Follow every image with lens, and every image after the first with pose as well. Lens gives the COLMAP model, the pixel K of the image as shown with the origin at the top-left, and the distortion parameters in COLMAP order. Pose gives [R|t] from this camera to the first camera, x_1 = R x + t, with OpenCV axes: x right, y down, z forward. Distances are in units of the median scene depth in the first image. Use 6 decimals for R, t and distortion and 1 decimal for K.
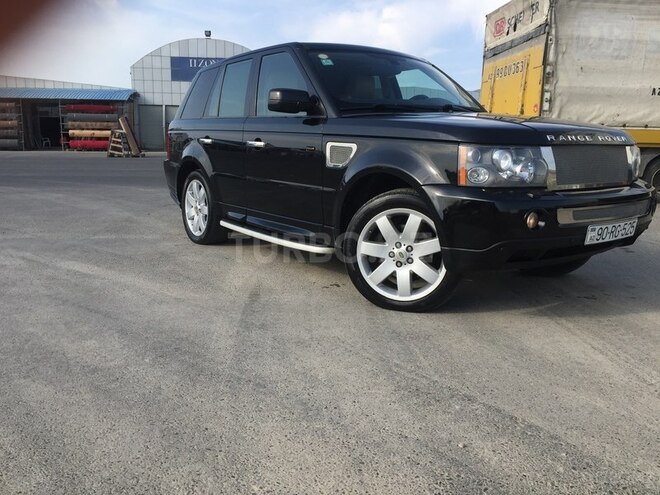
lens RADIAL K [[578.2, 0, 330.0], [0, 578.2, 247.5], [0, 0, 1]] dist [0.003755, -0.002424]
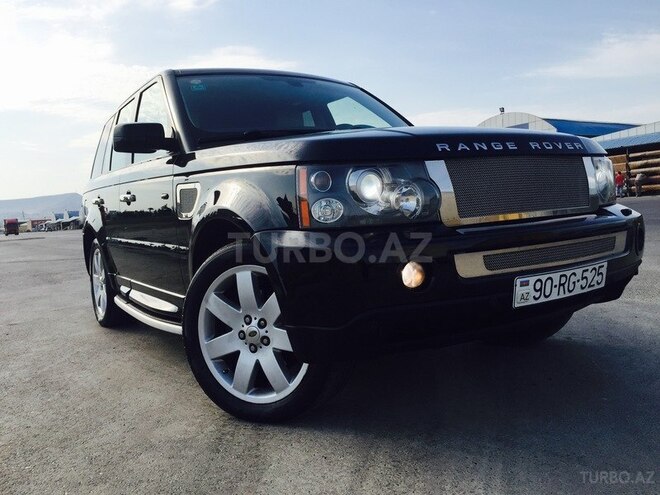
lens RADIAL K [[538.6, 0, 330.0], [0, 538.6, 247.5], [0, 0, 1]] dist [0.002931, -0.000718]
pose [[0.992564, -0.060349, -0.105706, 0.303246], [0.049507, 0.993515, -0.102353, -0.019606], [0.111198, 0.096359, 0.989116, 0.379961]]
